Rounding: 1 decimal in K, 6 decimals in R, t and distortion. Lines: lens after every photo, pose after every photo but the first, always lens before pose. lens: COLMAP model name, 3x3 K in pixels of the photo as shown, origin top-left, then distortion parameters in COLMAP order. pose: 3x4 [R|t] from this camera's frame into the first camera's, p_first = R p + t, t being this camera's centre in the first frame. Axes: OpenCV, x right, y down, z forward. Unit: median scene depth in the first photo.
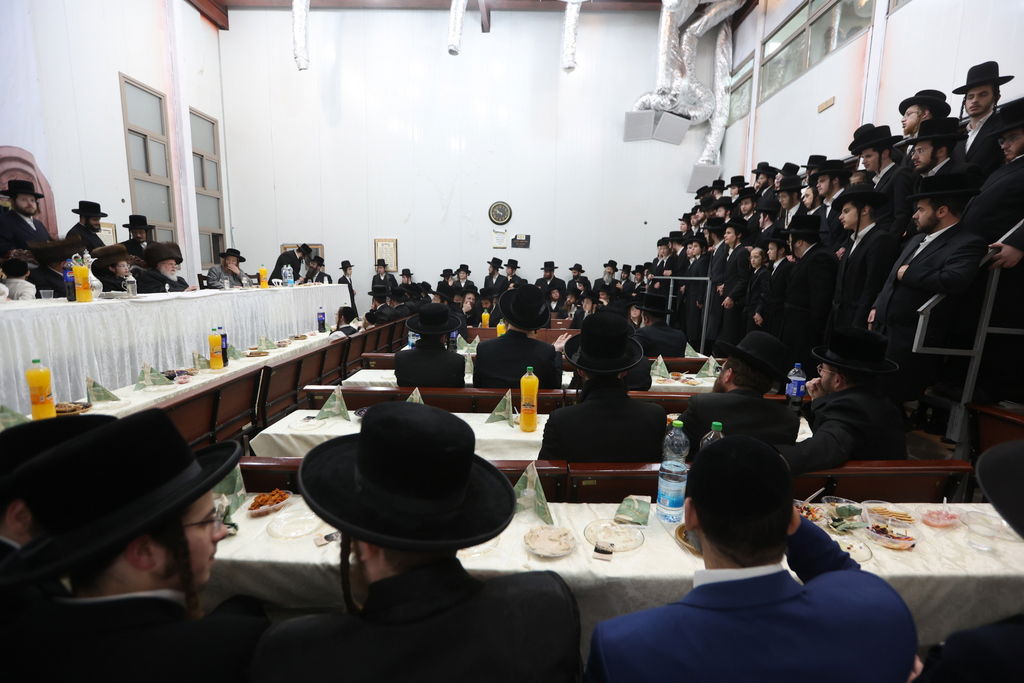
lens RADIAL K [[471.6, 0, 512.6], [0, 471.6, 354.5], [0, 0, 1]] dist [-0.029213, 0.012785]
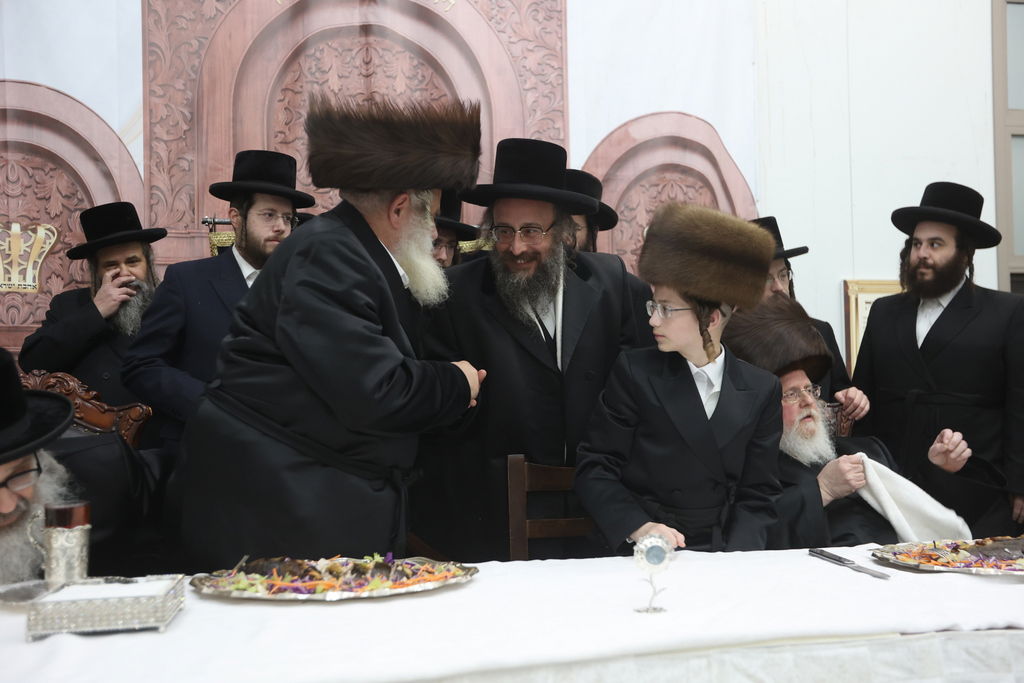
lens RADIAL K [[968.4, 0, 519.5], [0, 968.4, 347.6], [0, 0, 1]] dist [0.051070, 0.000000]
pose [[0.229840, -0.087624, -0.969276, -0.259391], [-0.147071, 0.981374, -0.123592, -0.106659], [0.962052, 0.170959, 0.212672, 0.573401]]
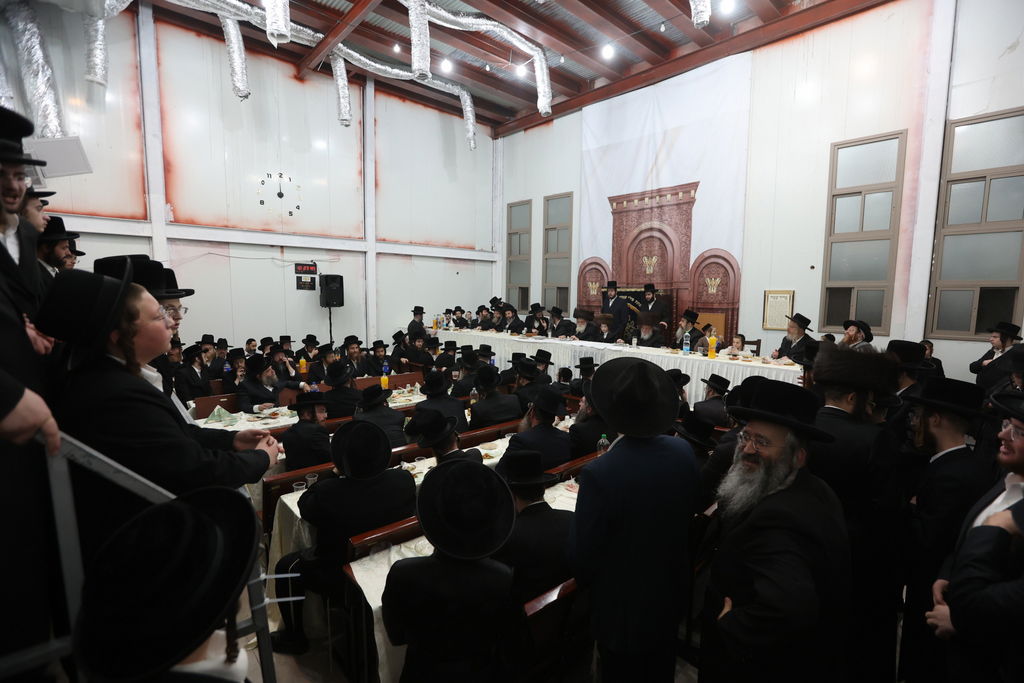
lens RADIAL K [[471.6, 0, 521.2], [0, 471.6, 347.0], [0, 0, 1]] dist [-0.029213, 0.012785]
pose [[-0.700862, 0.049614, -0.711570, 0.382505], [-0.146811, 0.966186, 0.211969, -0.285400], [0.698025, 0.253027, -0.669879, 1.296532]]
